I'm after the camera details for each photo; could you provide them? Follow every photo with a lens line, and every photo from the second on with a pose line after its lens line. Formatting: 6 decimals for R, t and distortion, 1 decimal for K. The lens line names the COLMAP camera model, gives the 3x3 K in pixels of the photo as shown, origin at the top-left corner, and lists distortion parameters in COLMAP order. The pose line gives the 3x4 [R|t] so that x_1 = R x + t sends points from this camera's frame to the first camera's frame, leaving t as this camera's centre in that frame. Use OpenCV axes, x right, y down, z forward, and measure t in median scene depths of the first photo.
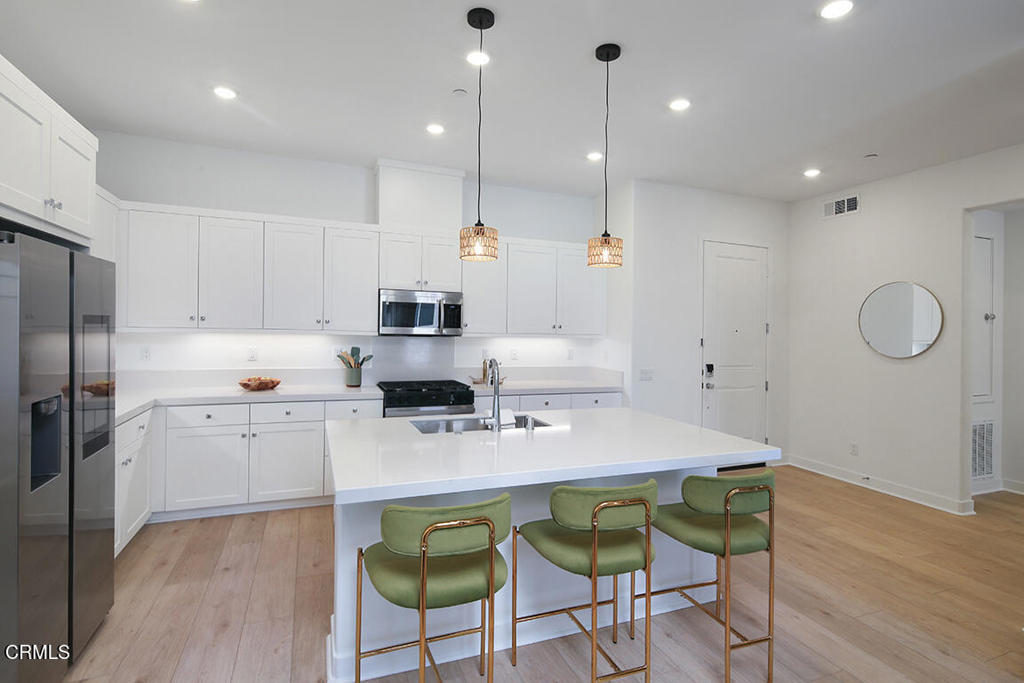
lens RADIAL K [[499.5, 0, 504.8], [0, 499.5, 337.5], [0, 0, 1]] dist [0.010411, -0.006436]
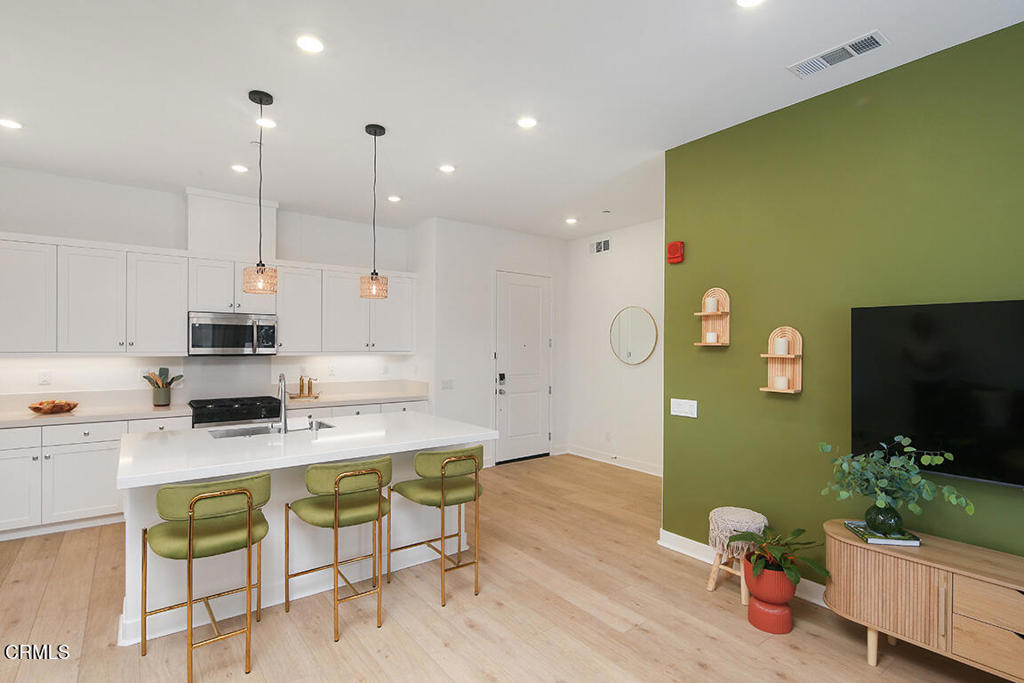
lens RADIAL K [[499.5, 0, 495.4], [0, 499.5, 347.0], [0, 0, 1]] dist [0.010411, -0.006436]
pose [[0.966643, -0.017792, 0.255509, 0.124450], [0.020791, 0.999743, -0.009044, -0.000443], [-0.255283, 0.014055, 0.966764, -0.222590]]
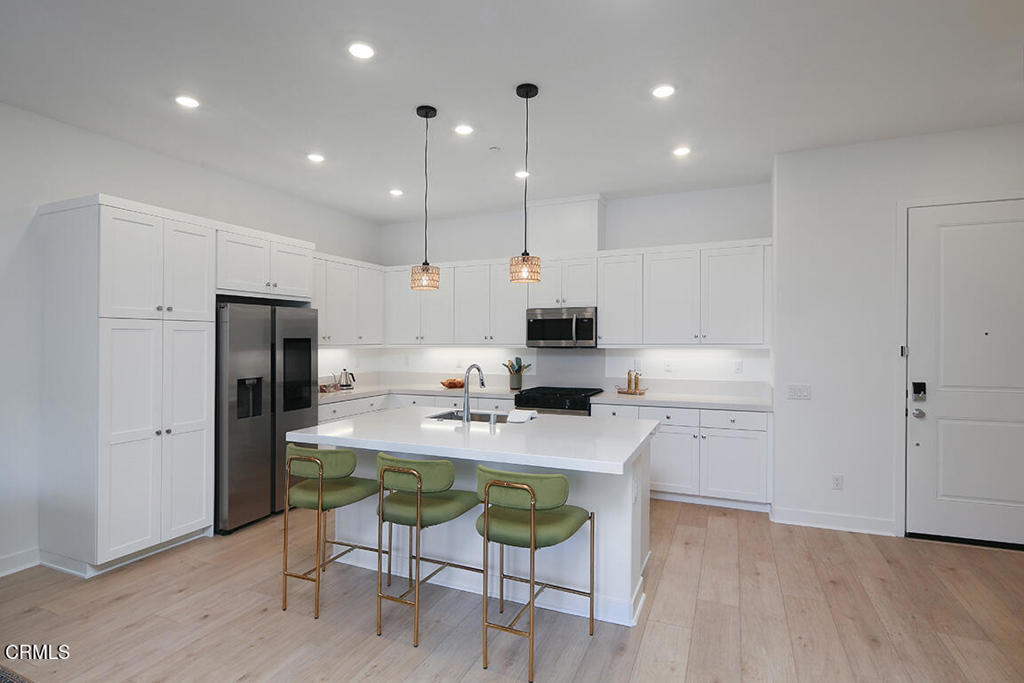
lens RADIAL K [[499.5, 0, 511.1], [0, 499.5, 339.7], [0, 0, 1]] dist [0.010411, -0.006436]
pose [[0.710209, -0.024518, -0.703564, 0.696836], [0.006889, 0.999588, -0.027879, 0.012085], [0.703957, 0.014953, 0.710085, 0.137015]]
